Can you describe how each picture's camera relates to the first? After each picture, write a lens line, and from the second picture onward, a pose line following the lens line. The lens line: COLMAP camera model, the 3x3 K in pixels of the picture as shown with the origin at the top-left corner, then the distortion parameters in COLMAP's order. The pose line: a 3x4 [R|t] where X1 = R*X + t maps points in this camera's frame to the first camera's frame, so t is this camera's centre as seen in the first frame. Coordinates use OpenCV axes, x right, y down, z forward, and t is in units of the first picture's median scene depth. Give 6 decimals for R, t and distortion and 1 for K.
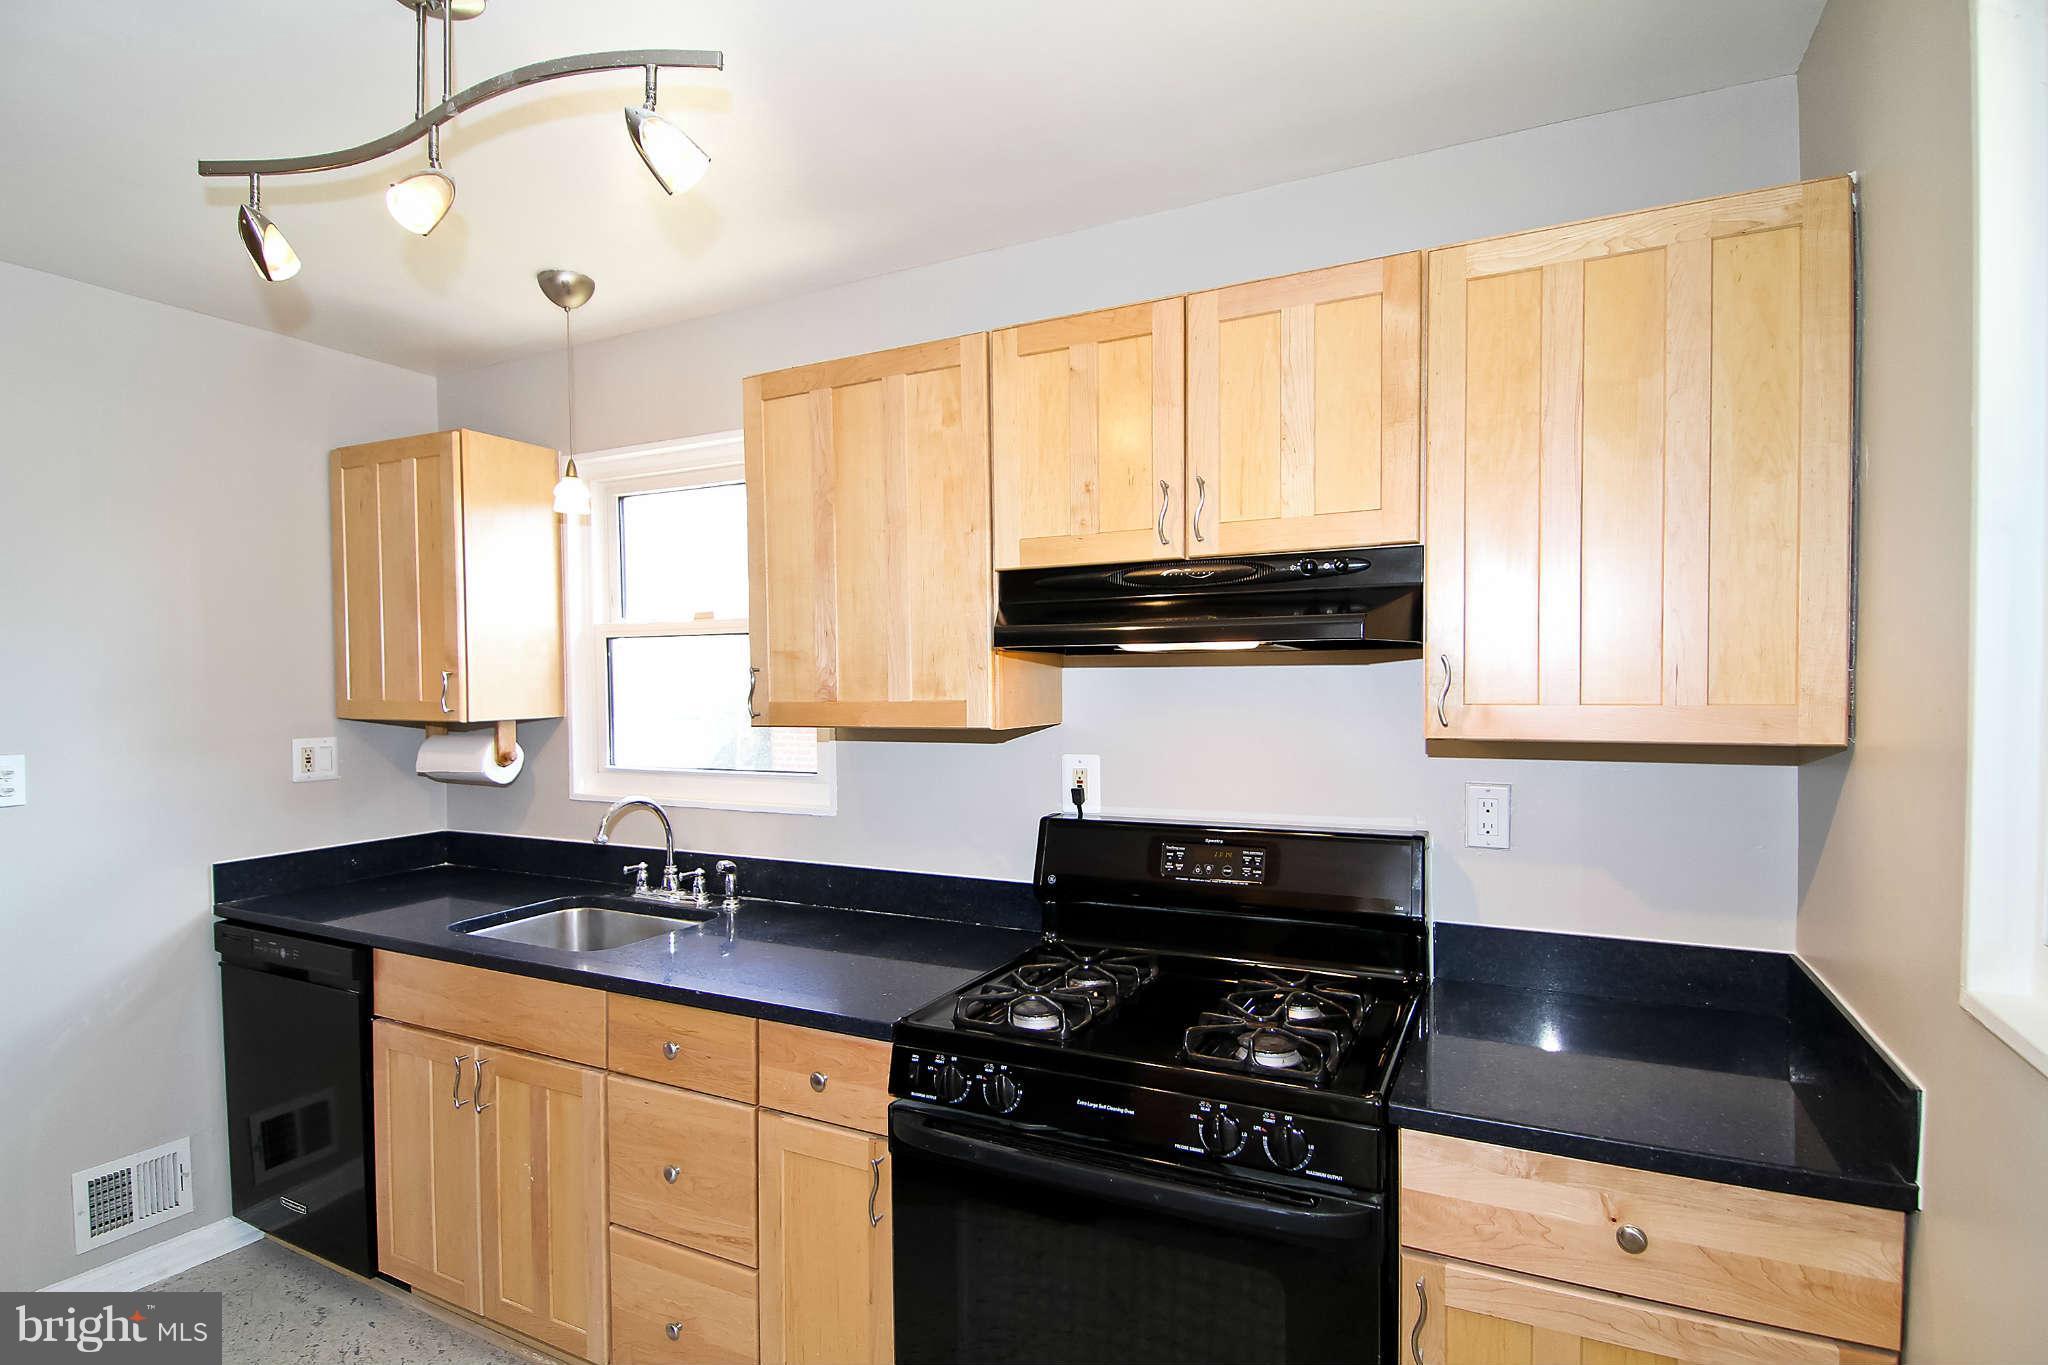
lens RADIAL K [[1035.2, 0, 1012.6], [0, 1035.2, 706.8], [0, 0, 1]] dist [0.056336, -0.042099]
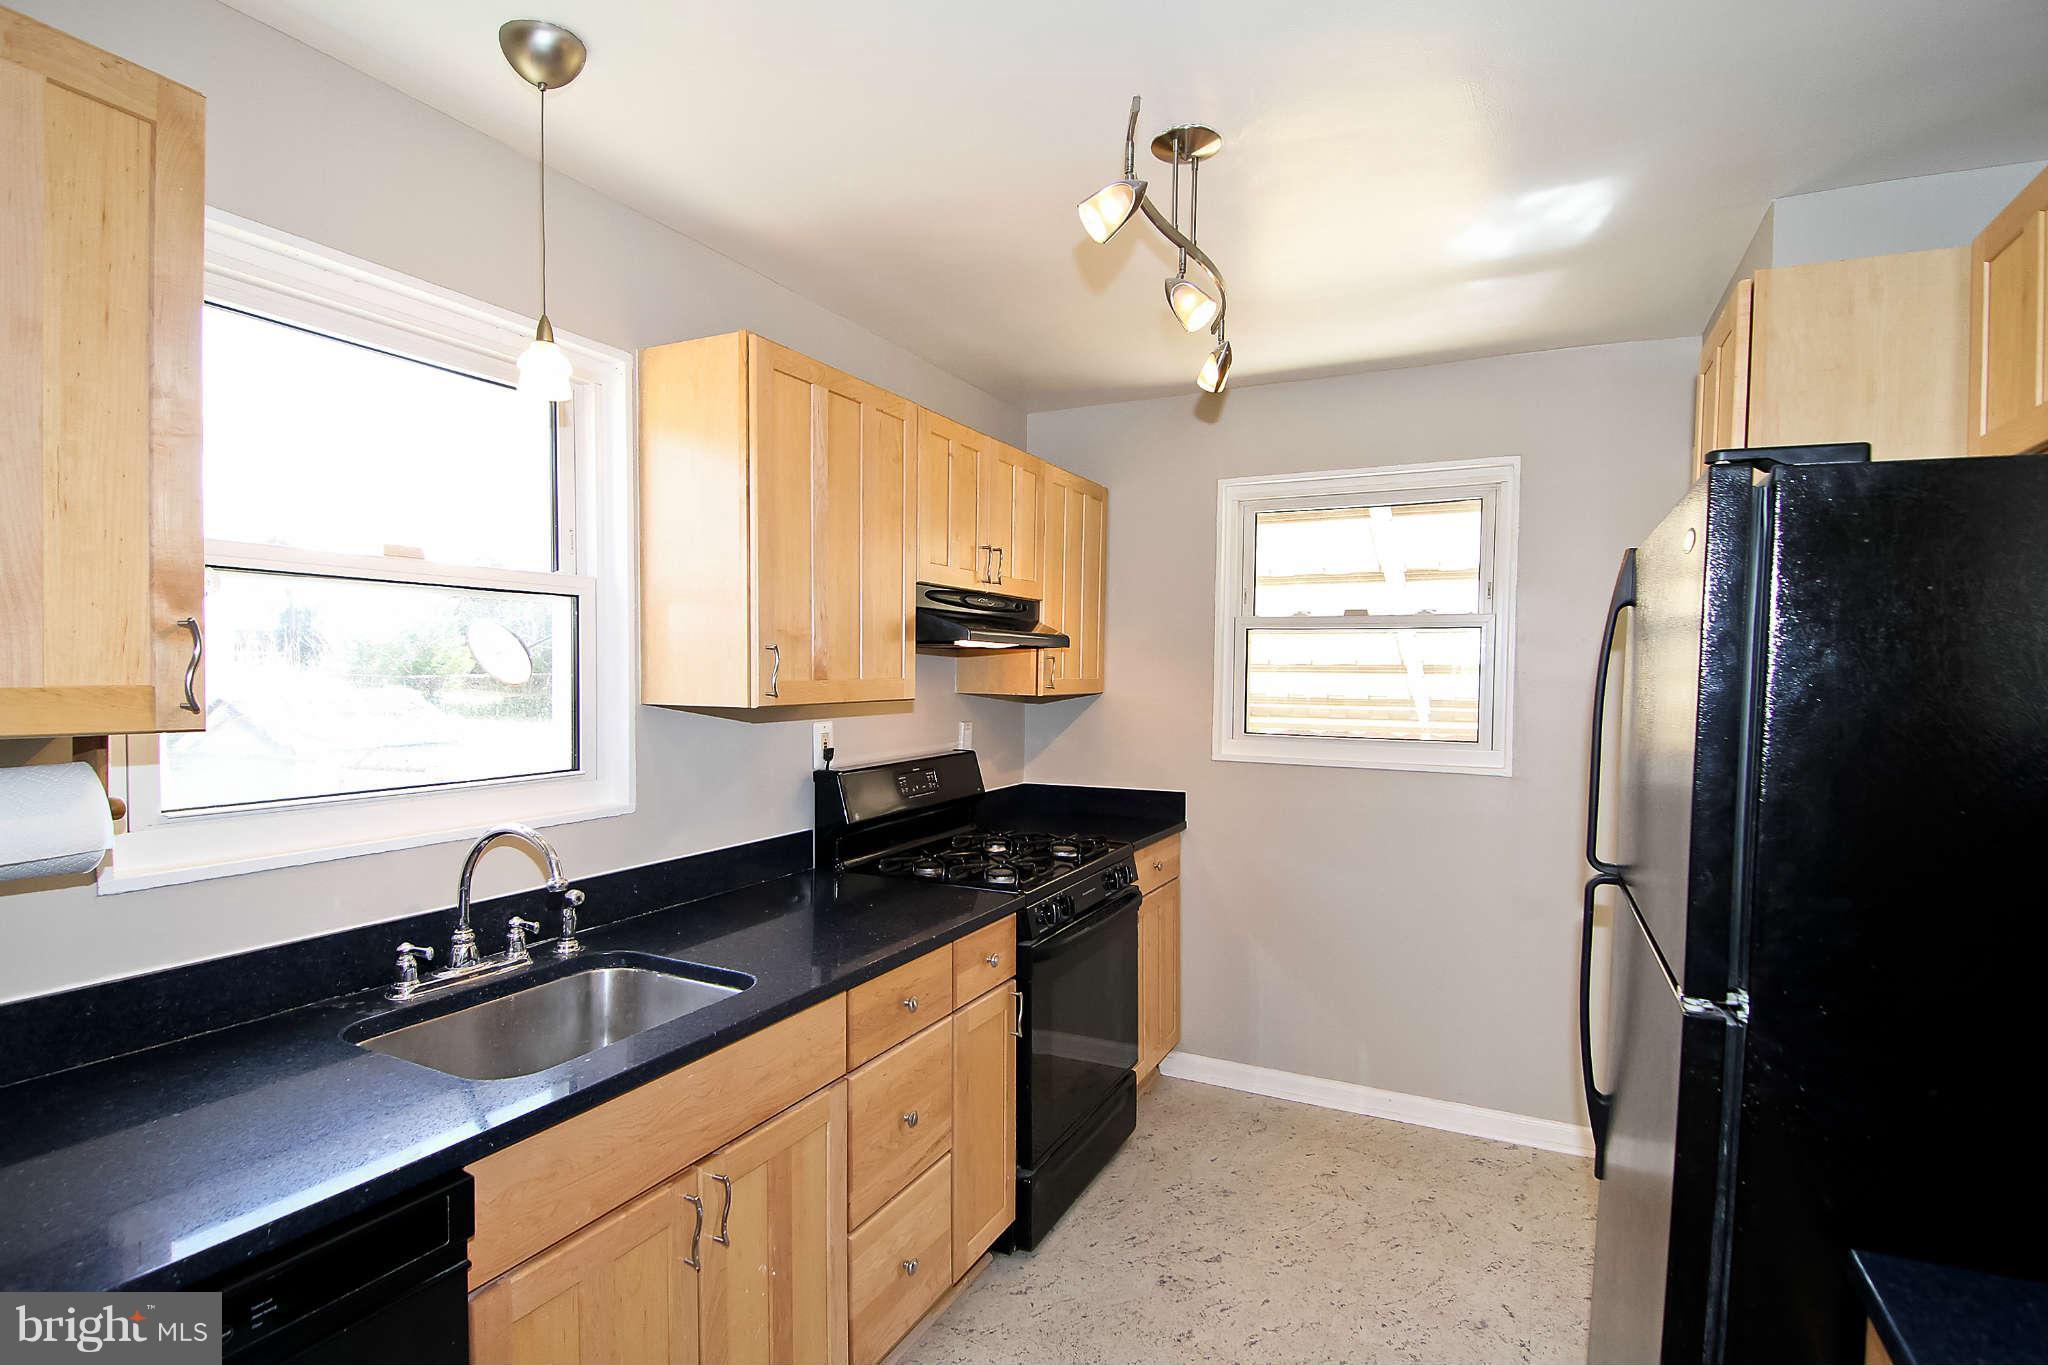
lens RADIAL K [[1035.2, 0, 1012.6], [0, 1035.2, 706.8], [0, 0, 1]] dist [0.056336, -0.042099]
pose [[-0.024843, -0.027220, 0.999321, -1.205577], [0.013905, 0.999523, 0.027572, -0.003715], [-0.999595, 0.014581, -0.024452, 0.799527]]
